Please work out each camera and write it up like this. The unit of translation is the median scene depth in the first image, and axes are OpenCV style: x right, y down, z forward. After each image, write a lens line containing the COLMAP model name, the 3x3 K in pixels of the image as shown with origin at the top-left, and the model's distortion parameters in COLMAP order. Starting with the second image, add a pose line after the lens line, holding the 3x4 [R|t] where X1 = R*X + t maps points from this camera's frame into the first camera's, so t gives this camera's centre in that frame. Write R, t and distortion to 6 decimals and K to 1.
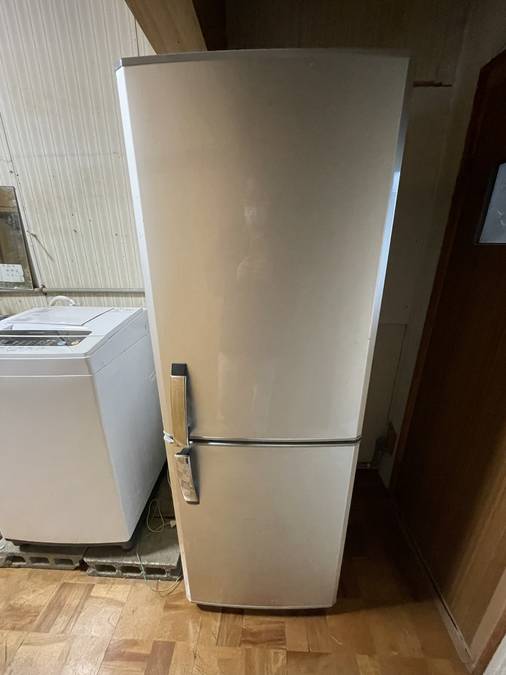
lens RADIAL K [[274.3, 0, 253.0], [0, 274.3, 337.5], [0, 0, 1]] dist [0.000339, -0.000008]
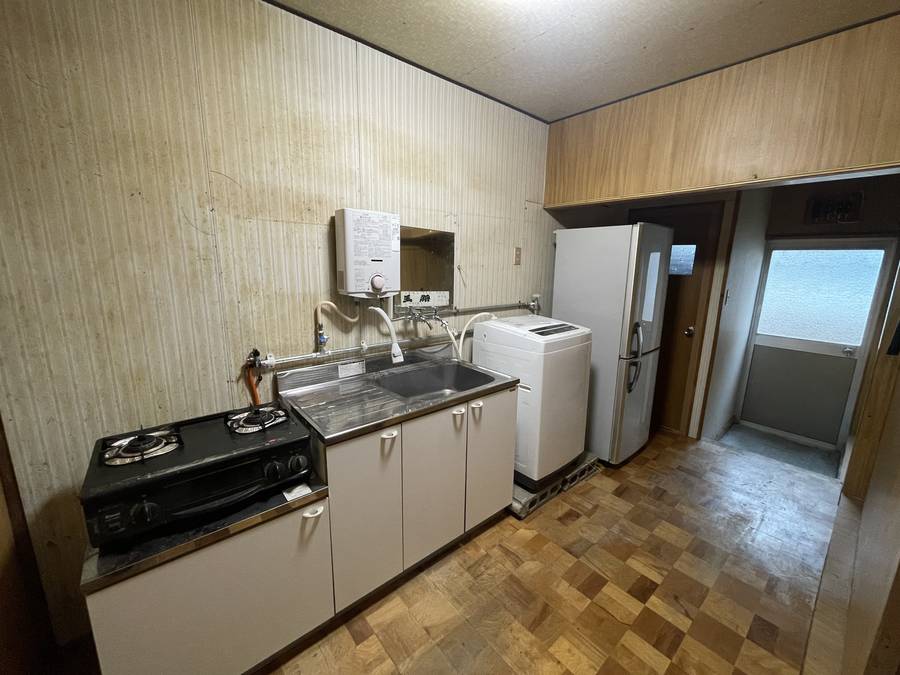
lens RADIAL K [[365.7, 0, 452.0], [0, 365.7, 339.0], [0, 0, 1]] dist [0.000339, -0.000008]
pose [[0.729346, -0.128463, 0.671976, -2.060469], [0.216533, 0.975064, -0.048615, 0.026174], [-0.648975, 0.180962, 0.738975, -0.187273]]
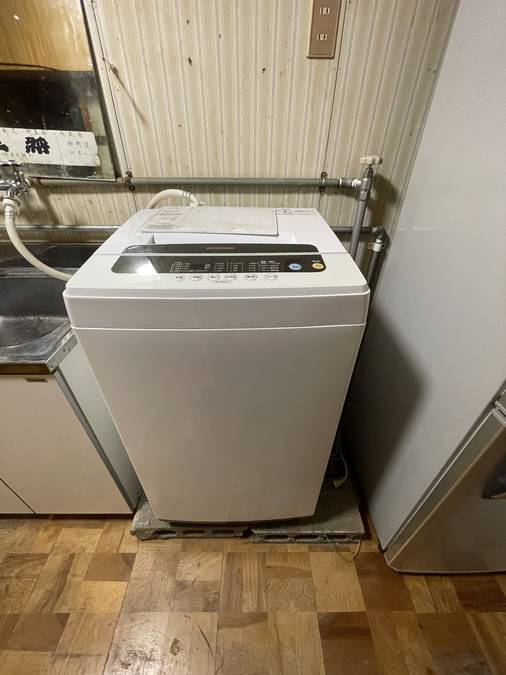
lens RADIAL K [[274.3, 0, 253.0], [0, 274.3, 337.5], [0, 0, 1]] dist [0.000339, -0.000008]
pose [[0.998477, -0.025023, 0.049163, -0.567863], [0.010815, 0.962702, 0.270348, 0.005083], [-0.054094, -0.269405, 0.961507, 0.307779]]
